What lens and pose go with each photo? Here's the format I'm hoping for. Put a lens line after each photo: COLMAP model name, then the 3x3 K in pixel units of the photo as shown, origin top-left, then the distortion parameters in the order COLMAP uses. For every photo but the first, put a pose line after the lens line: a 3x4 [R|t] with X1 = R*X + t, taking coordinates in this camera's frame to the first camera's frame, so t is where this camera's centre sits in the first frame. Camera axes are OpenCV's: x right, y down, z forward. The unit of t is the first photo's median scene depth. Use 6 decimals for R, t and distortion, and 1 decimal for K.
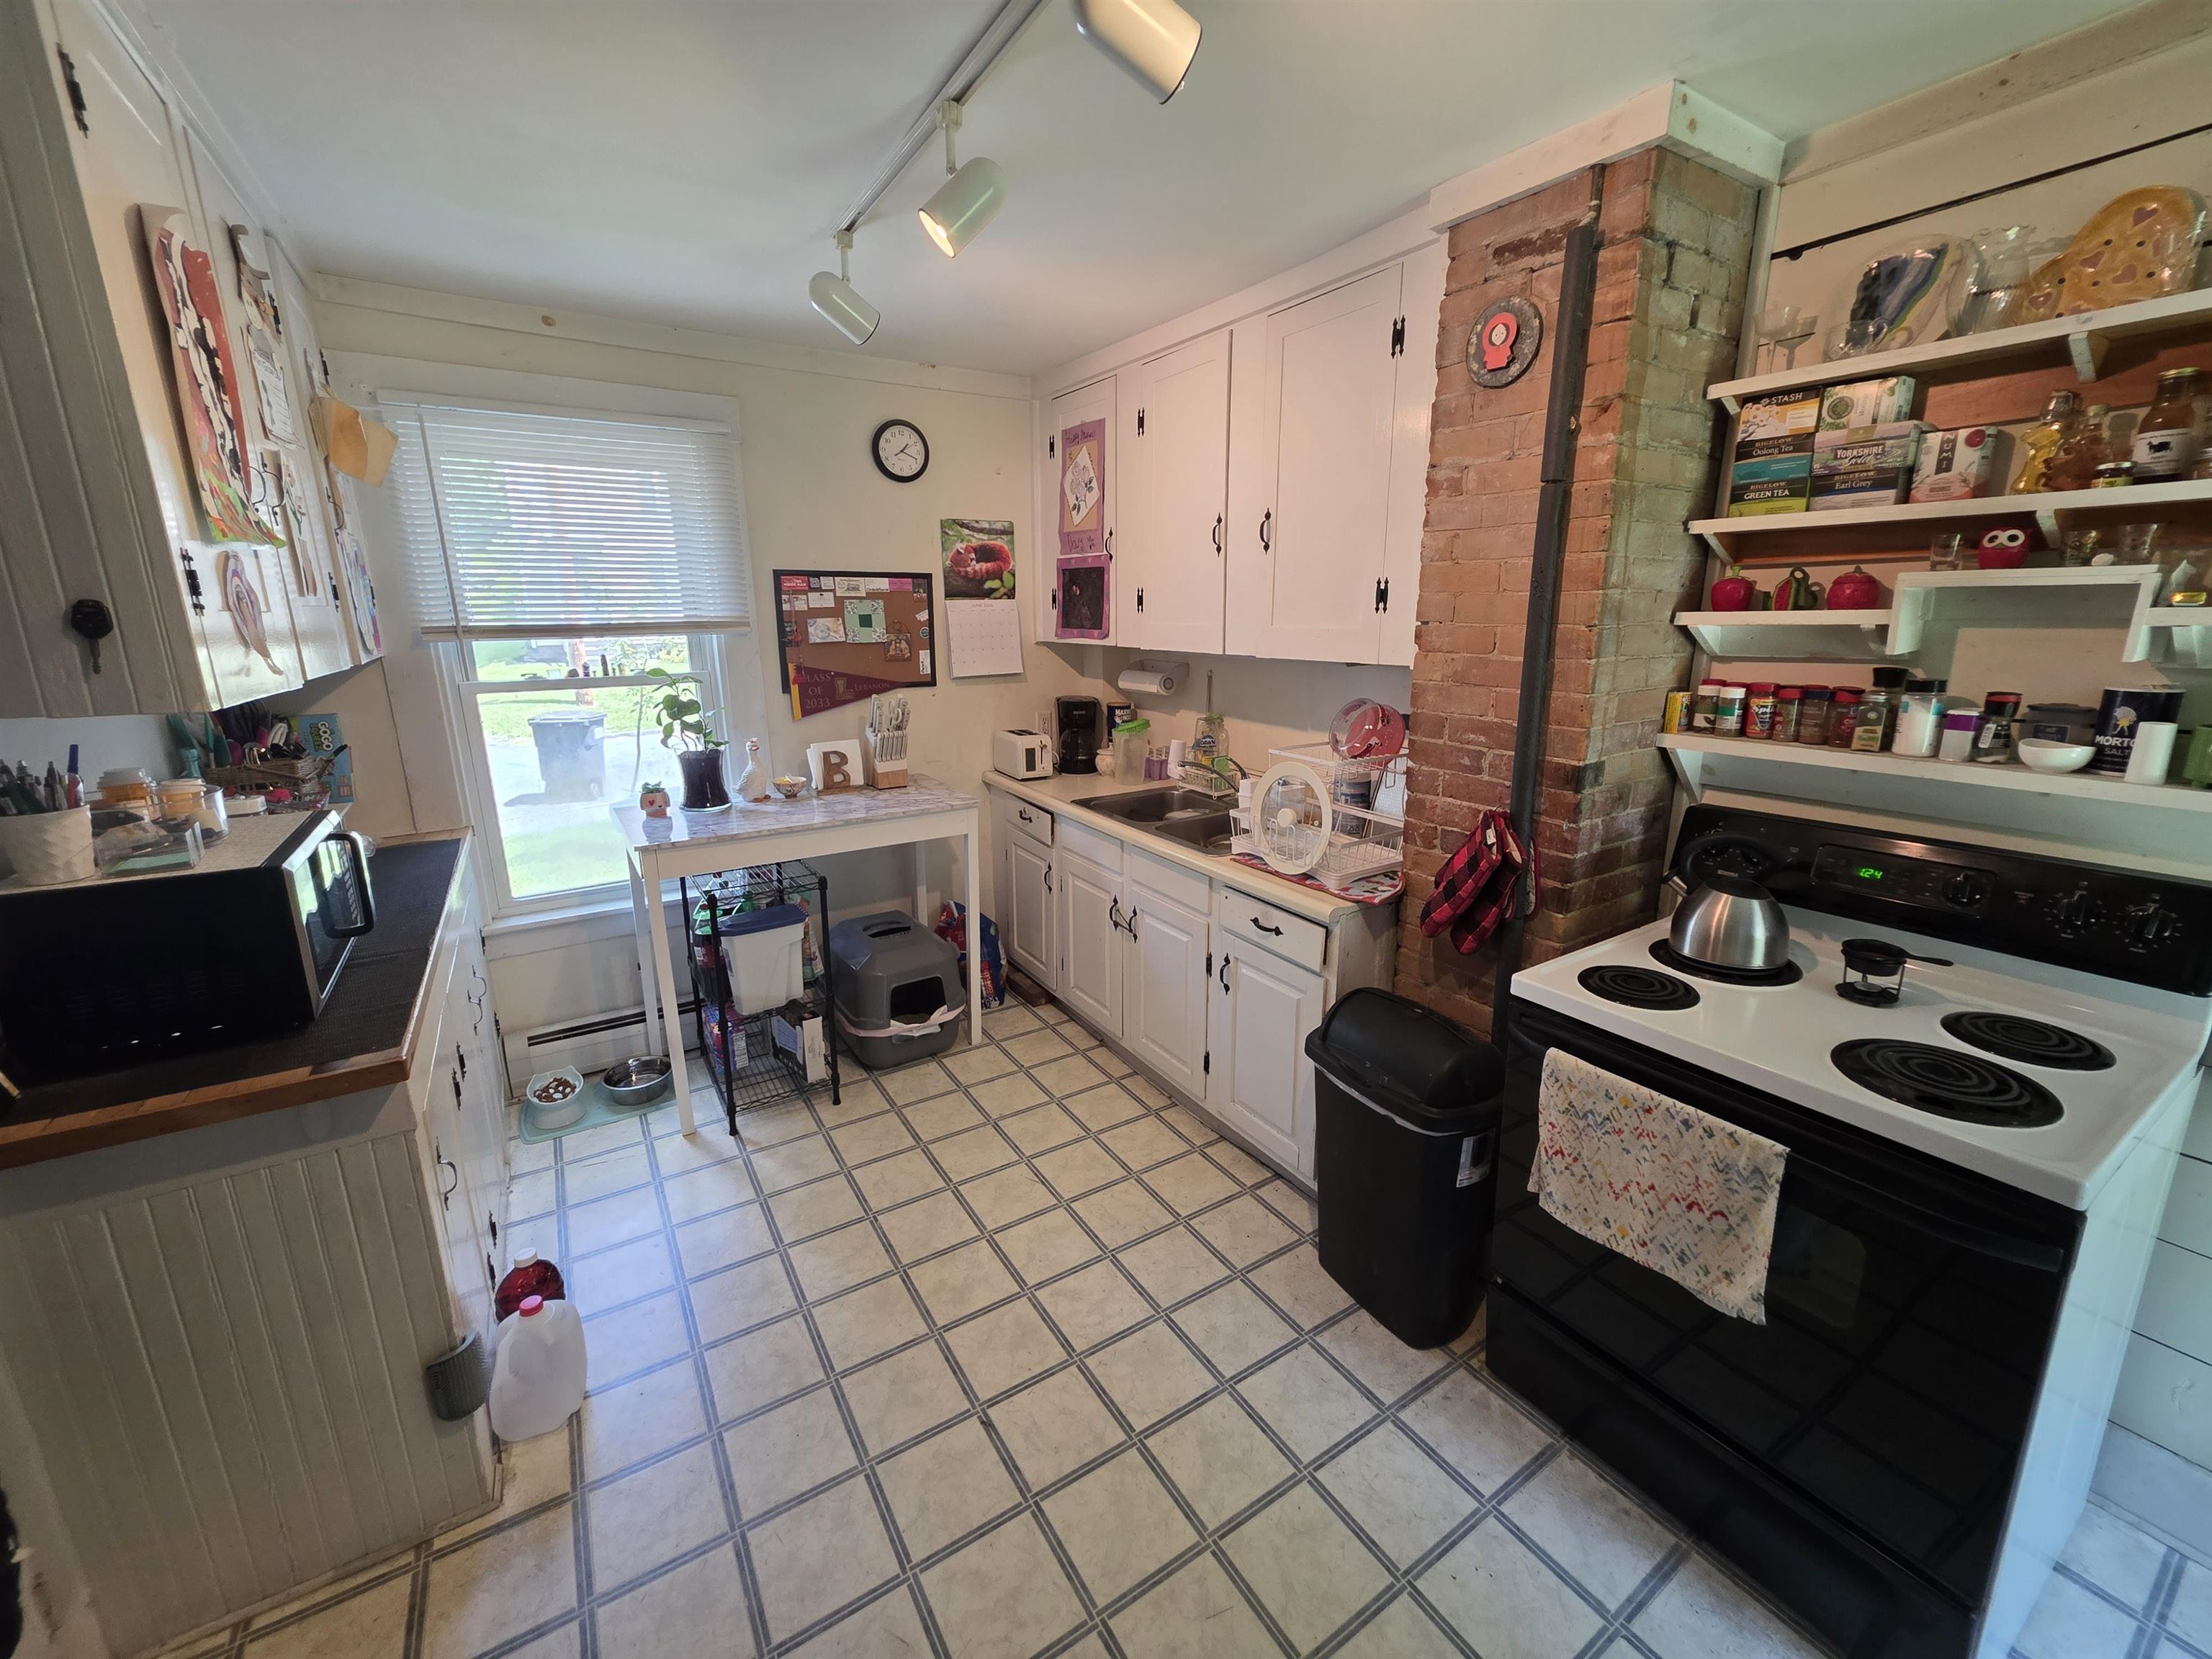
lens RADIAL K [[889.4, 0, 1117.7], [0, 889.4, 812.7], [0, 0, 1]] dist [0.001879, 0.000510]
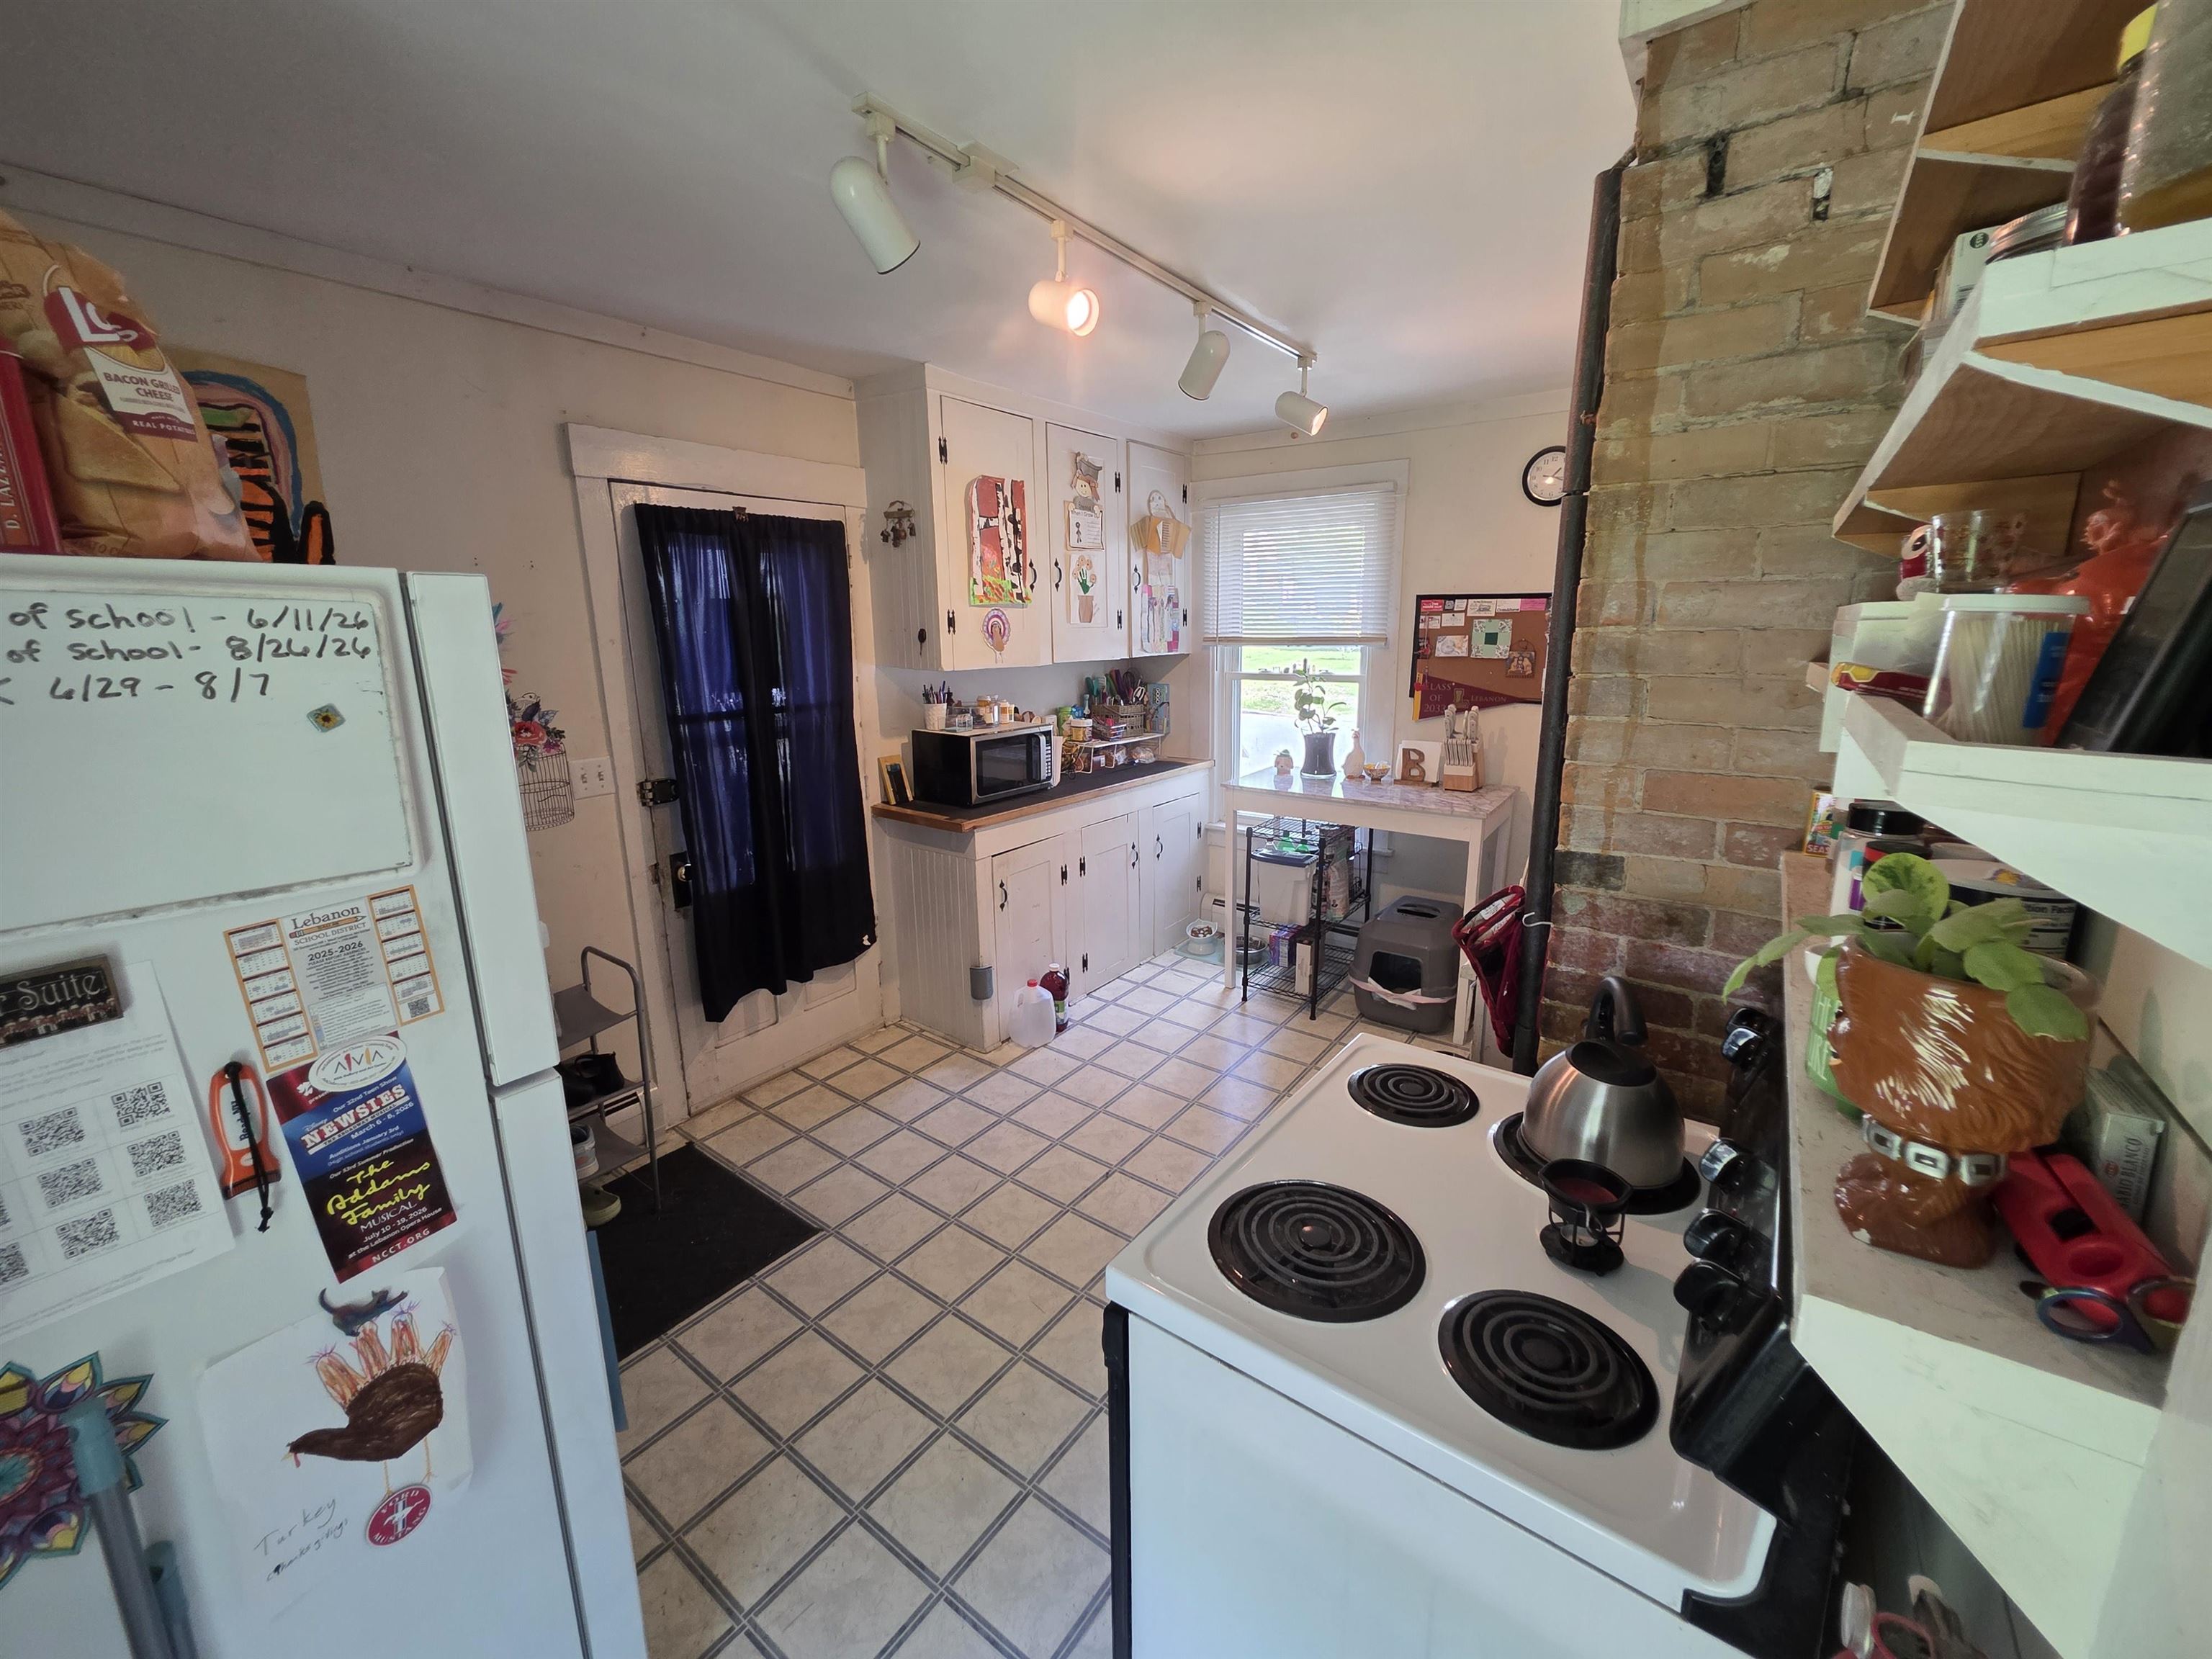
lens RADIAL K [[893.9, 0, 1106.0], [0, 893.9, 817.9], [0, 0, 1]] dist [0.001585, 0.000104]
pose [[0.349436, 0.207070, -0.913792, 0.659741], [-0.206179, 0.968362, 0.140592, -0.065918], [0.913994, 0.139276, 0.381074, 0.200686]]
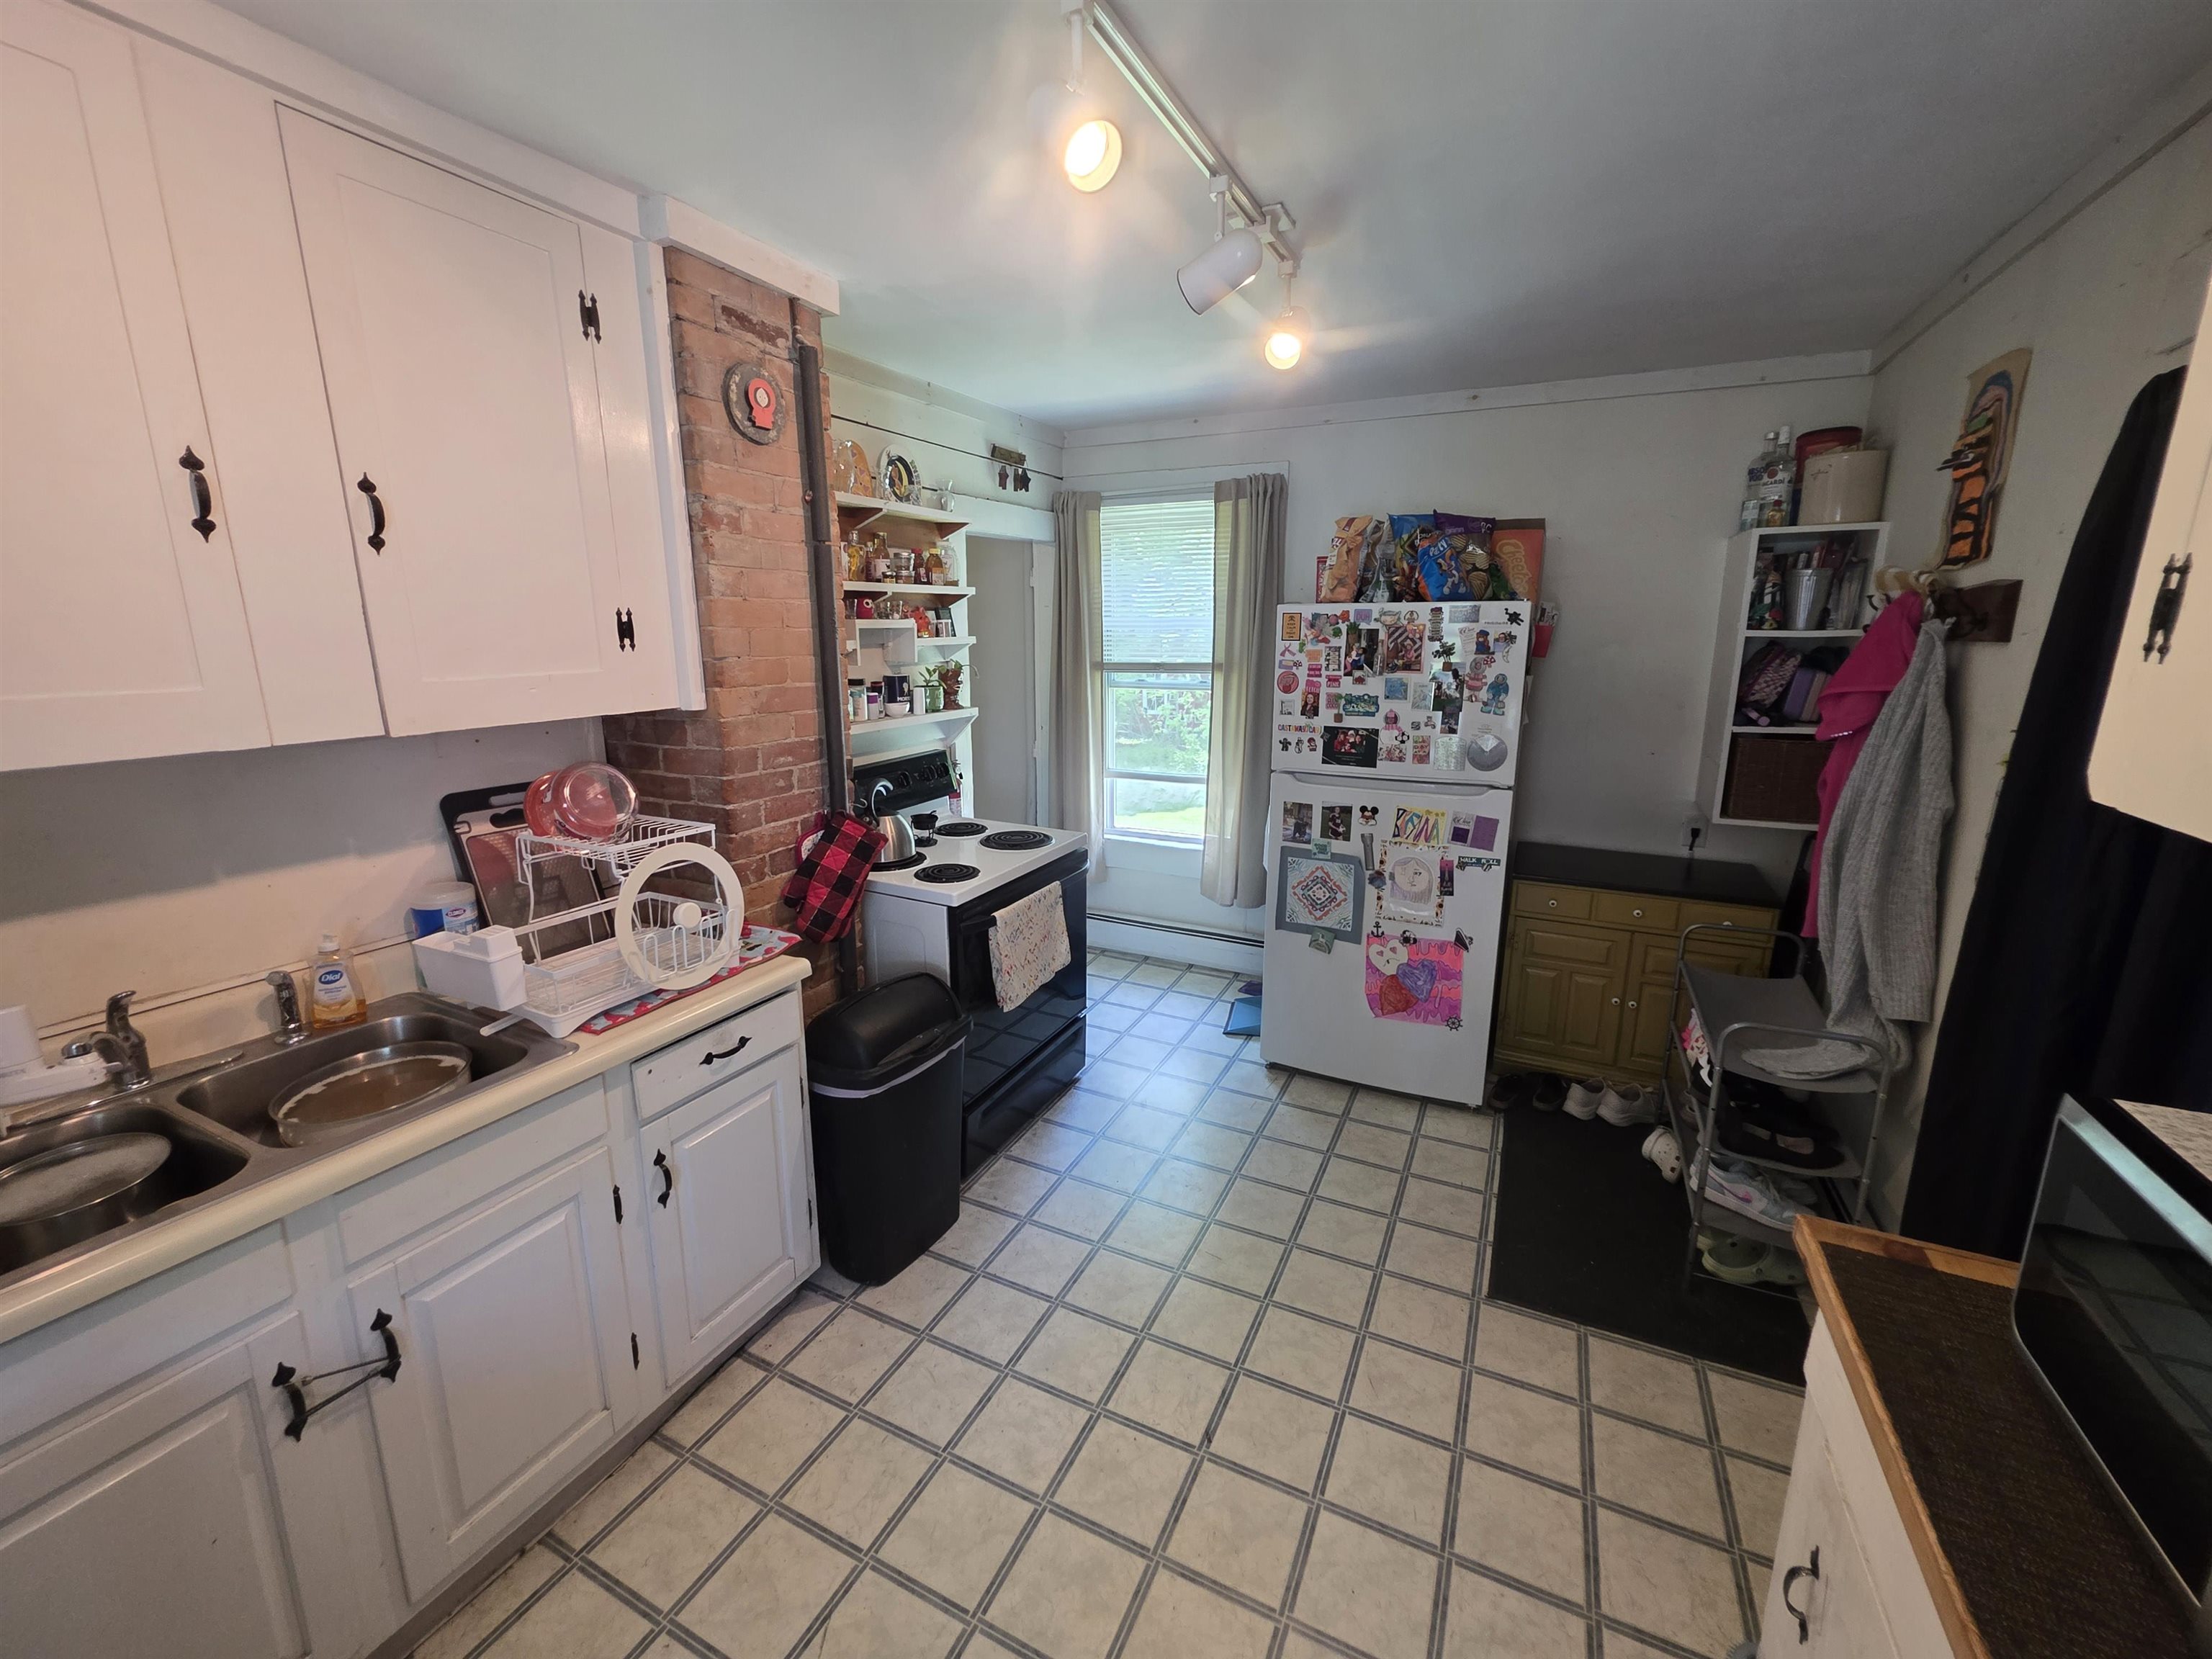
lens RADIAL K [[881.6, 0, 1108.0], [0, 881.6, 816.4], [0, 0, 1]] dist [0.000261, 0.000151]
pose [[-0.511102, -0.173316, 0.841865, -0.484579], [0.200460, 0.928413, 0.312834, -0.185840], [-0.835817, 0.328650, -0.439771, 0.776755]]
